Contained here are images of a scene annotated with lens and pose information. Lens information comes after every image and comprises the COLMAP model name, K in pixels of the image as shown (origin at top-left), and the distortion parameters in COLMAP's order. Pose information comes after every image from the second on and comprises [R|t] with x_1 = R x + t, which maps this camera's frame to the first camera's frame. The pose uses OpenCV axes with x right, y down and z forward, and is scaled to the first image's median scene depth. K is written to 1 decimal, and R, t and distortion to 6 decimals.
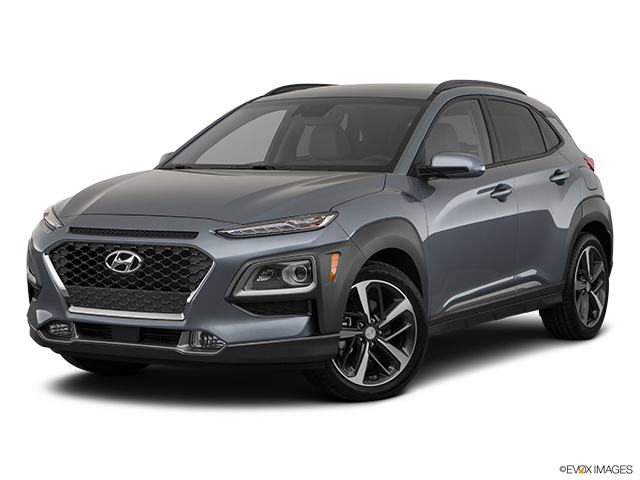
lens RADIAL K [[1399.8, 0, 320.0], [0, 1399.8, 240.0], [0, 0, 1]] dist [0.283297, -0.090076]
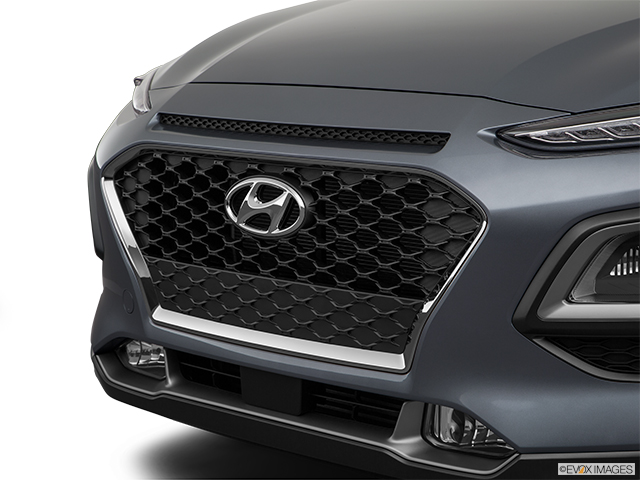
lens RADIAL K [[1703.3, 0, 320.0], [0, 1703.3, 240.0], [0, 0, 1]] dist [0.347812, 0.260270]
pose [[0.968222, 0.031248, -0.248134, -0.008302], [-0.012943, 0.997095, 0.075064, -0.010549], [0.249759, -0.069467, 0.965813, 0.538477]]
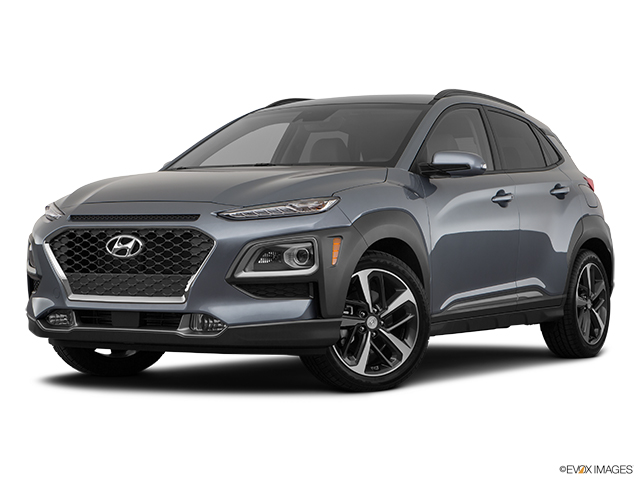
lens RADIAL K [[1399.8, 0, 320.0], [0, 1399.8, 240.0], [0, 0, 1]] dist [0.283297, -0.090076]
pose [[0.999991, 0.003497, 0.002532, -0.003683], [-0.003320, 0.997763, -0.066770, 0.075286], [-0.002760, 0.066760, 0.997765, 0.005983]]
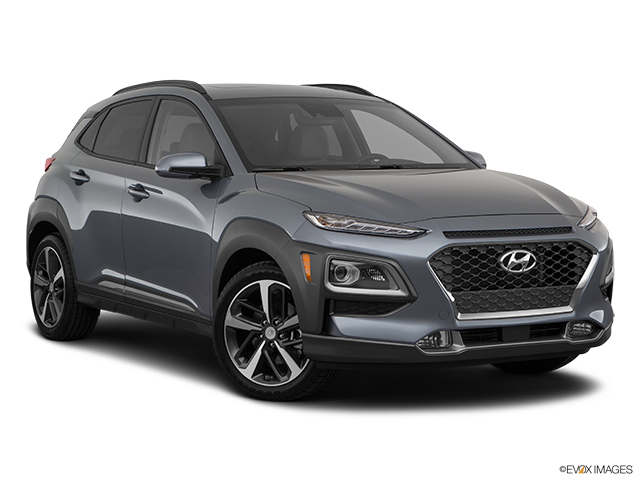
lens RADIAL K [[1424.3, 0, 320.0], [0, 1424.3, 240.0], [0, 0, 1]] dist [0.315512, -0.021802]
pose [[0.466603, -0.057632, 0.882587, -1.077408], [0.059665, 0.997653, 0.033602, -0.041258], [-0.882452, 0.036981, 0.468946, 0.632329]]
